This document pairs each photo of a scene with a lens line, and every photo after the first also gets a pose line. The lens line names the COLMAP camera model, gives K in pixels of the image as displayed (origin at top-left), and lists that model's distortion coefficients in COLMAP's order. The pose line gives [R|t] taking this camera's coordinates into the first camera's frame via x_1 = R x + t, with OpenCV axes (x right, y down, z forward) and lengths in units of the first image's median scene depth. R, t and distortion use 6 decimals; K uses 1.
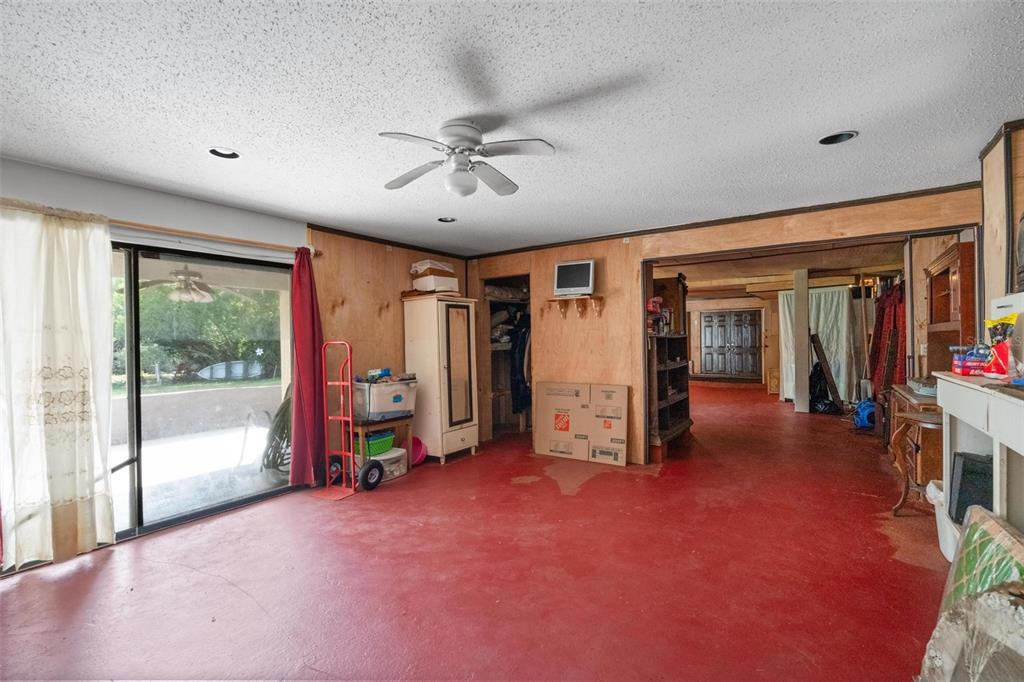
lens RADIAL K [[461.8, 0, 511.9], [0, 461.8, 343.0], [0, 0, 1]] dist [0.000840, -0.000327]
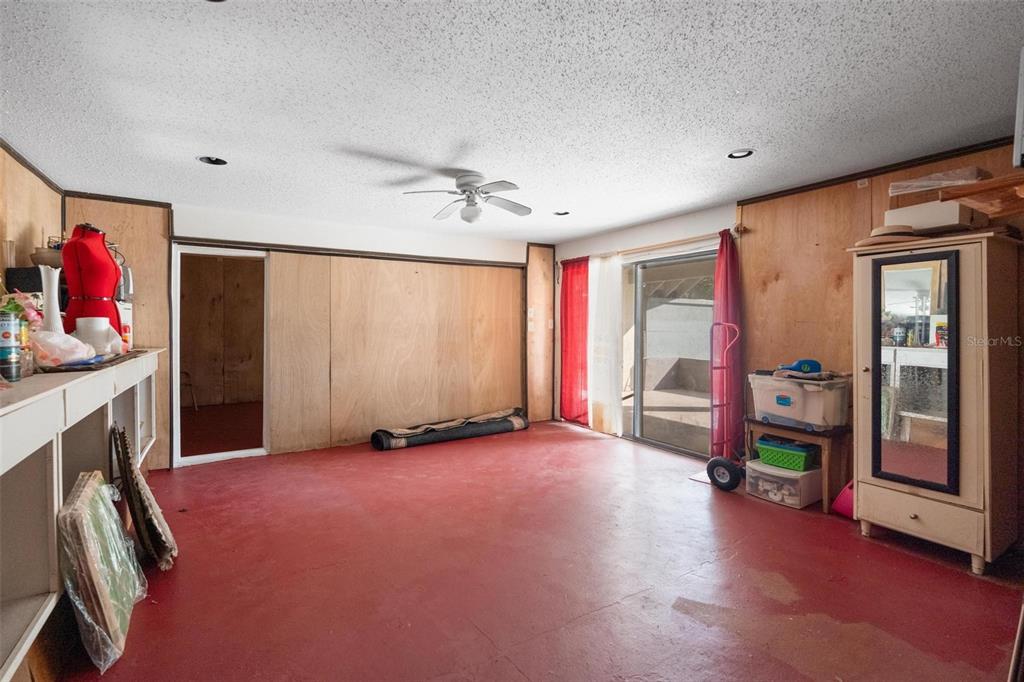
lens RADIAL K [[461.8, 0, 506.1], [0, 461.8, 323.1], [0, 0, 1]] dist [0.000840, -0.000327]
pose [[-0.405774, 0.011947, -0.913895, 0.618110], [-0.001634, 0.999903, 0.013797, -0.014252], [0.913972, 0.007092, -0.405715, 0.898303]]
